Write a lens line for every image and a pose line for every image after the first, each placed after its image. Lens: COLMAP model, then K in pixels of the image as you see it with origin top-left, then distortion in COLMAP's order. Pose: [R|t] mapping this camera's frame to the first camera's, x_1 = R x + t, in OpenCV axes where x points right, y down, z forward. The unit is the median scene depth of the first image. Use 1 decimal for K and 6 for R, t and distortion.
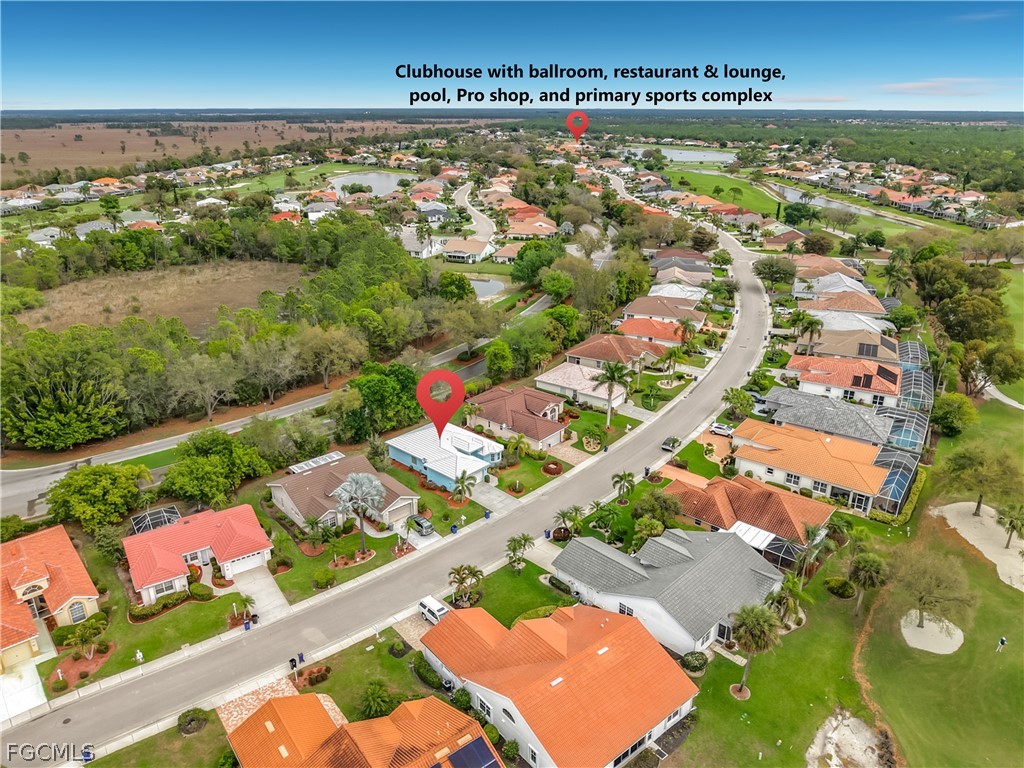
lens RADIAL K [[690.6, 0, 512.0], [0, 690.6, 384.0], [0, 0, 1]] dist [0.006343, 0.001218]
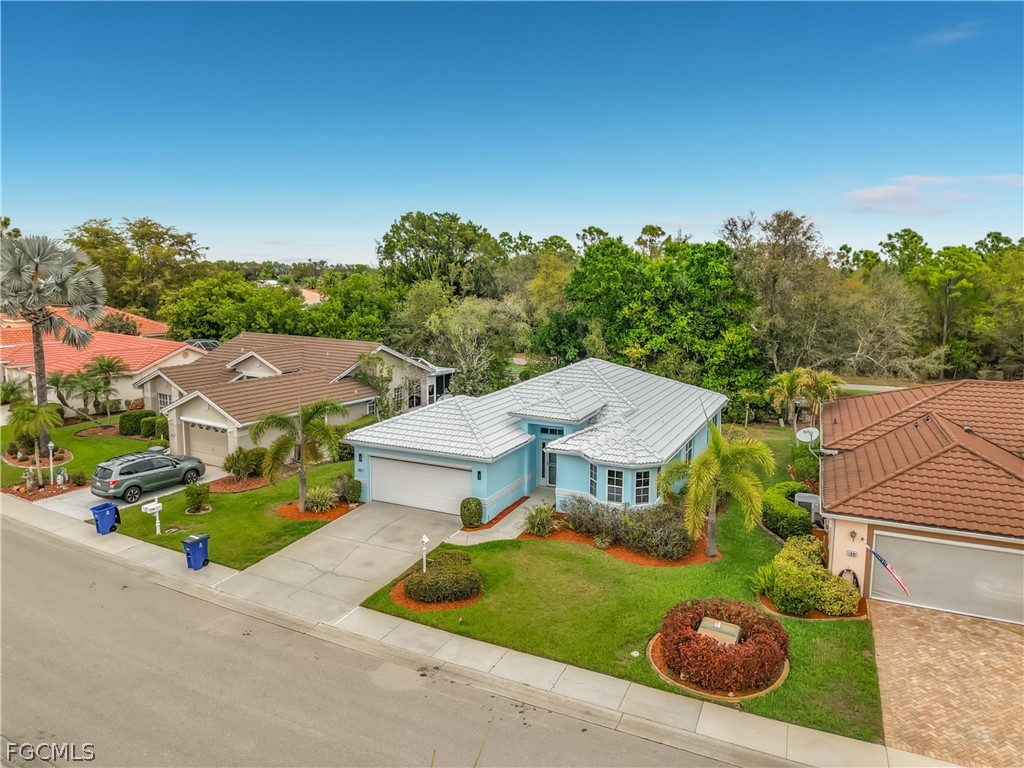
lens RADIAL K [[690.6, 0, 512.0], [0, 690.6, 384.0], [0, 0, 1]] dist [0.006343, 0.001218]
pose [[0.275752, 0.132386, -0.952069, 0.175993], [-0.356069, 0.934077, 0.026754, 0.072134], [0.892847, 0.331625, 0.304712, 0.819331]]
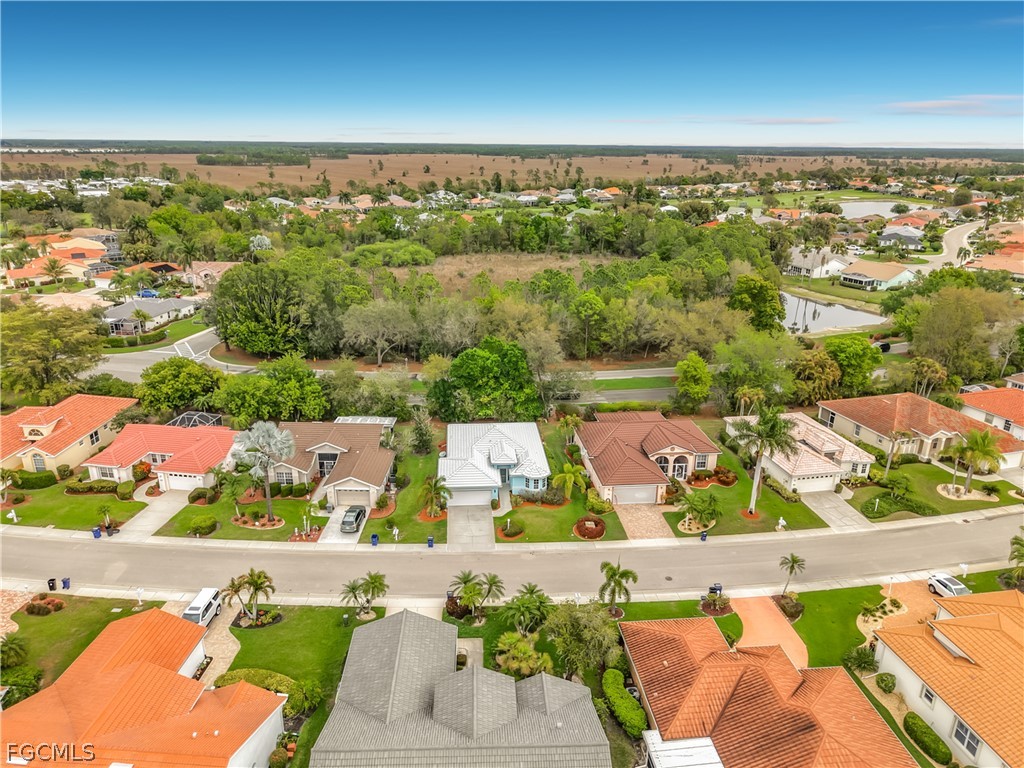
lens RADIAL K [[690.6, 0, 512.0], [0, 690.6, 384.0], [0, 0, 1]] dist [0.006343, 0.001218]
pose [[0.729476, 0.227798, -0.644959, 0.371528], [-0.258411, 0.964817, 0.048497, -0.022767], [0.633315, 0.131287, 0.762676, 0.392002]]
